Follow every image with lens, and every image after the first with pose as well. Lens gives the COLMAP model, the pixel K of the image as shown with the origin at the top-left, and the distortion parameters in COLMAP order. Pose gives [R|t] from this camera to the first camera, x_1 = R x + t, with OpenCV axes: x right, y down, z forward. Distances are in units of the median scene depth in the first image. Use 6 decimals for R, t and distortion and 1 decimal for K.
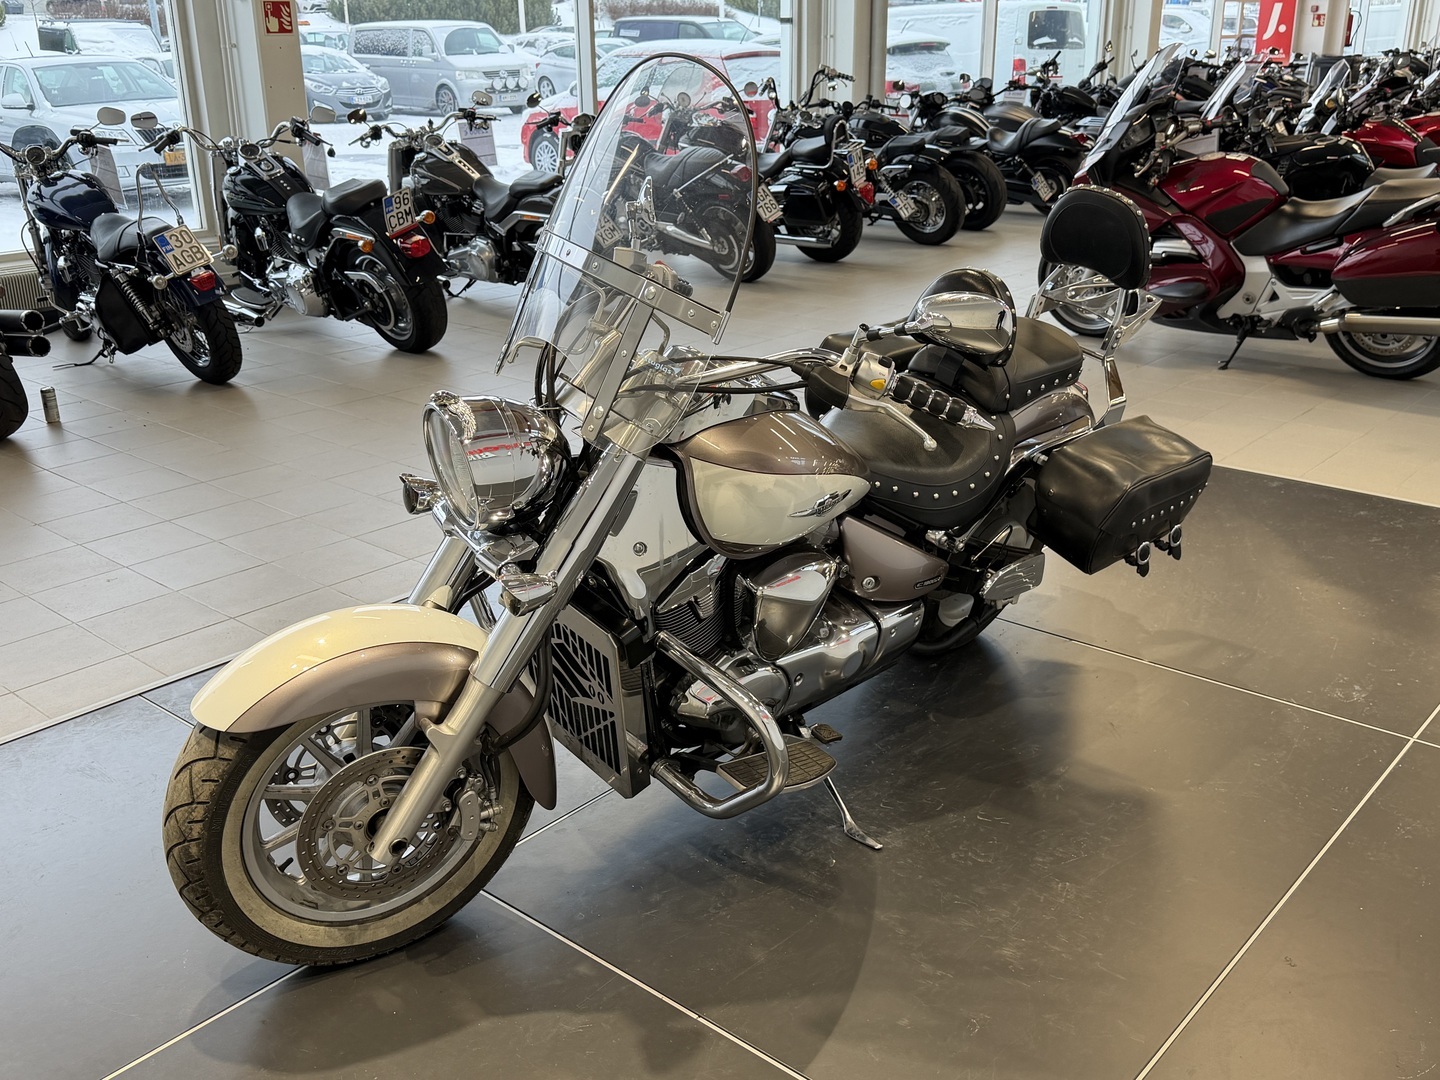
lens RADIAL K [[1383.4, 0, 720.0], [0, 1383.4, 540.0], [0, 0, 1]] dist [0.178104, -0.469052]
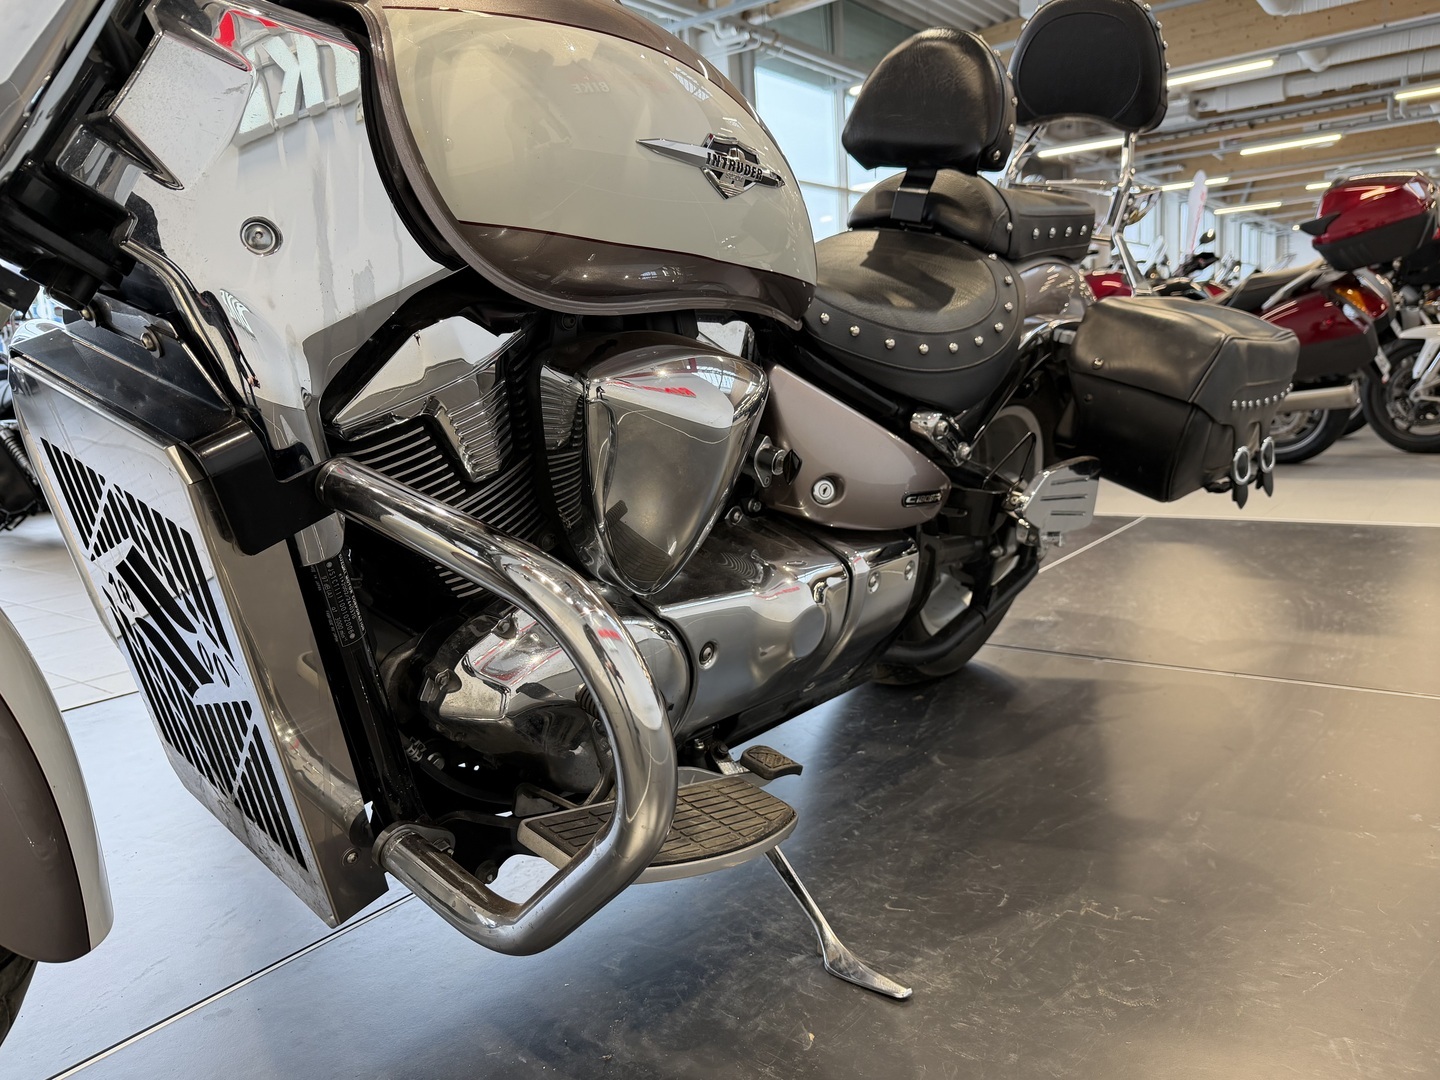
lens RADIAL K [[1050.5, 0, 712.0], [0, 1050.5, 536.4], [0, 0, 1]] dist [0.083183, -0.178736]
pose [[0.996672, -0.061161, 0.053890, 0.039585], [0.070599, 0.978144, -0.195579, 0.131061], [-0.040750, 0.198732, 0.979206, 0.606371]]
